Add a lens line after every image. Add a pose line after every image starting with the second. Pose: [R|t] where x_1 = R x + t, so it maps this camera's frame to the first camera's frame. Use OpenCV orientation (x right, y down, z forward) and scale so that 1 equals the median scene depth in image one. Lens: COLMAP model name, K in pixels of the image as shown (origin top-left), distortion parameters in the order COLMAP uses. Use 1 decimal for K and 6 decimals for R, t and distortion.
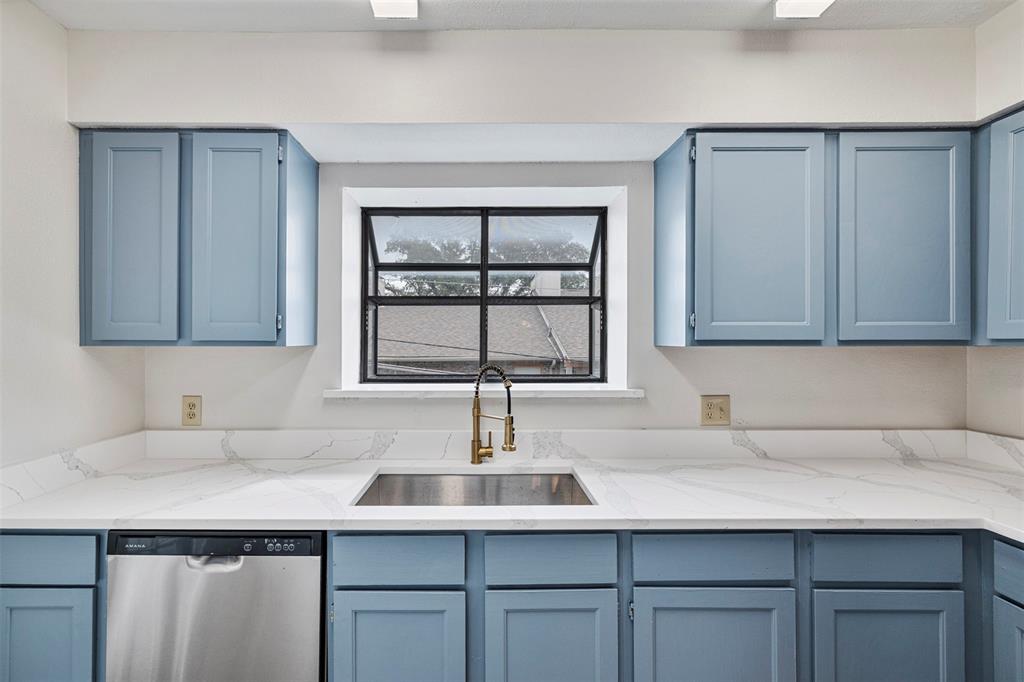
lens RADIAL K [[462.2, 0, 476.9], [0, 462.2, 337.8], [0, 0, 1]] dist [-0.000770, 0.001397]
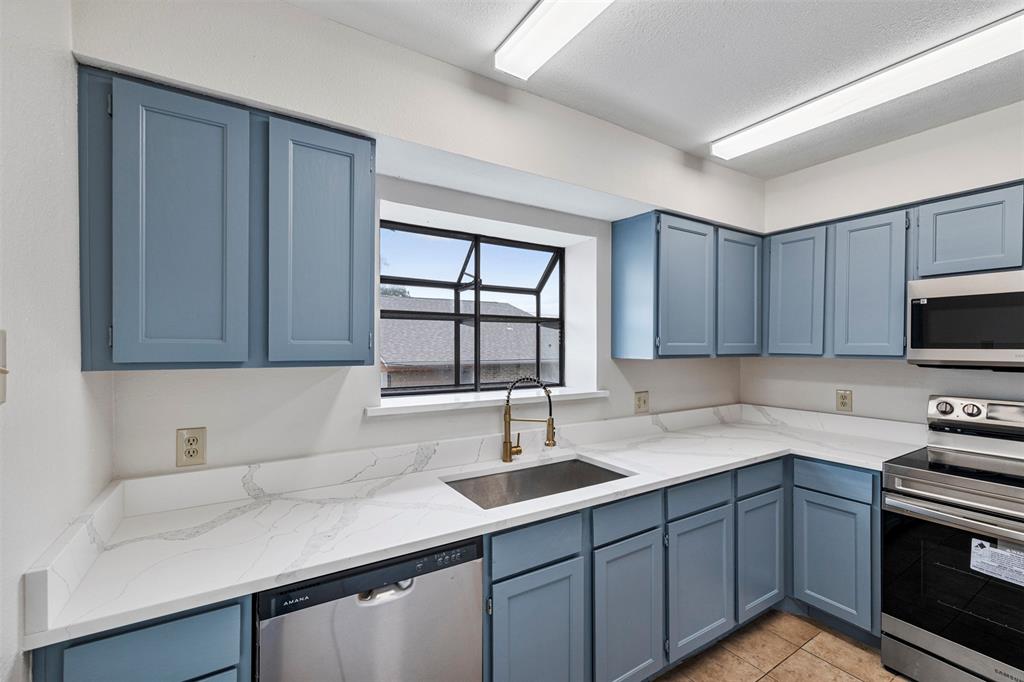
lens RADIAL K [[462.2, 0, 496.7], [0, 462.2, 344.6], [0, 0, 1]] dist [-0.000770, 0.001397]
pose [[0.834615, 0.002006, 0.550829, -0.724823], [-0.008749, 0.999915, 0.009616, -0.035843], [-0.550764, -0.012845, 0.834562, 0.055906]]
